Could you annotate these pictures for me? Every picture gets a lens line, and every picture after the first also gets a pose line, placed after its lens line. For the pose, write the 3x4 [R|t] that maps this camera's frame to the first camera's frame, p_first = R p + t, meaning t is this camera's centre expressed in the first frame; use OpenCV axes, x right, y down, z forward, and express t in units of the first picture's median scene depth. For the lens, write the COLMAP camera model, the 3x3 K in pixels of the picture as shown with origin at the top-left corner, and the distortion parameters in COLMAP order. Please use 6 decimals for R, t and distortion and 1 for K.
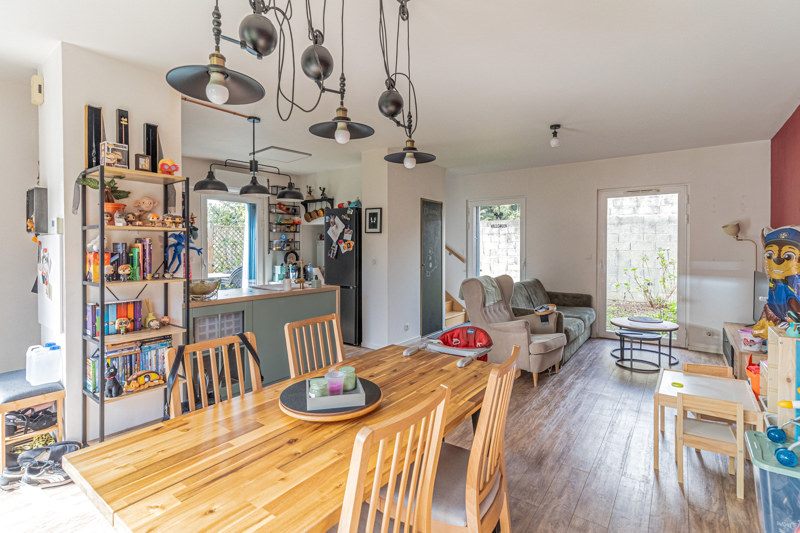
lens RADIAL K [[386.0, 0, 398.4], [0, 386.0, 259.6], [0, 0, 1]] dist [-0.000936, -0.000016]
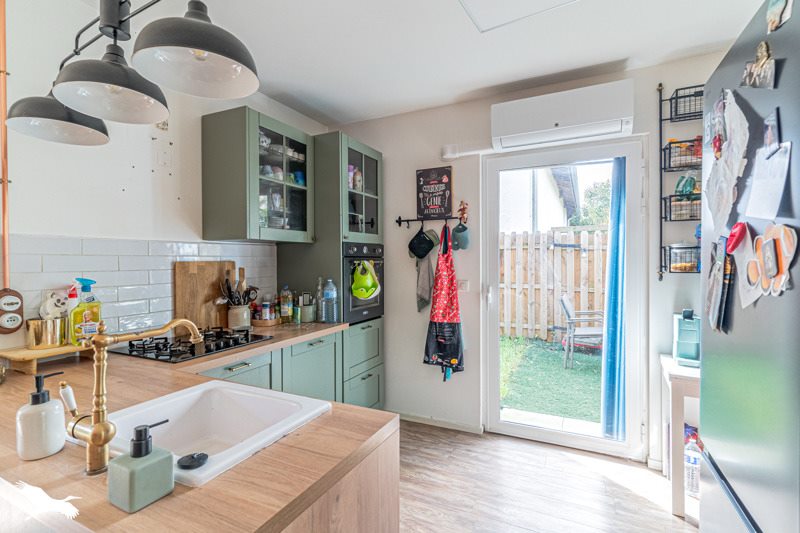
lens RADIAL K [[386.0, 0, 398.4], [0, 386.0, 259.6], [0, 0, 1]] dist [-0.000936, -0.000016]
pose [[0.181883, -0.001840, -0.983318, -0.015341], [-0.028474, 0.999569, -0.007137, -0.028644], [0.982908, 0.029298, 0.181752, 0.775389]]
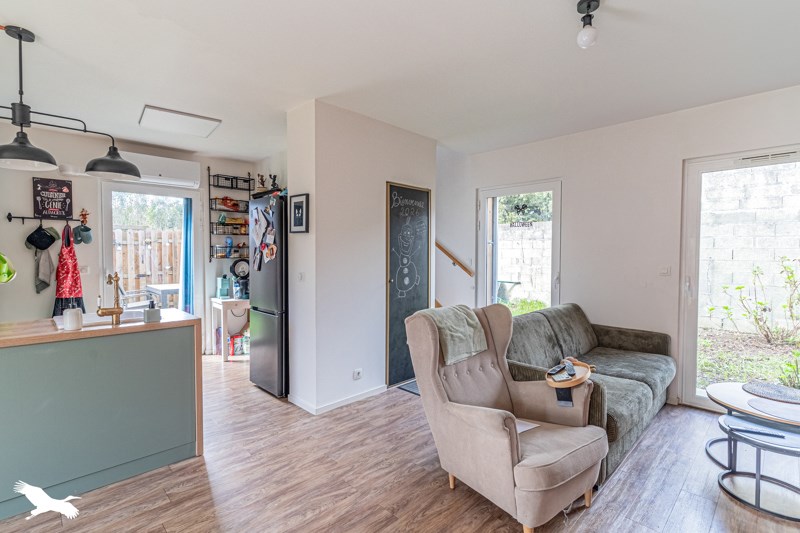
lens RADIAL K [[380.2, 0, 385.2], [0, 380.2, 269.1], [0, 0, 1]] dist [0.002896, 0.000072]
pose [[0.983357, 0.011336, -0.181332, 0.175968], [-0.009972, 0.999915, 0.008433, -0.012246], [0.181412, -0.006484, 0.983386, 0.344716]]
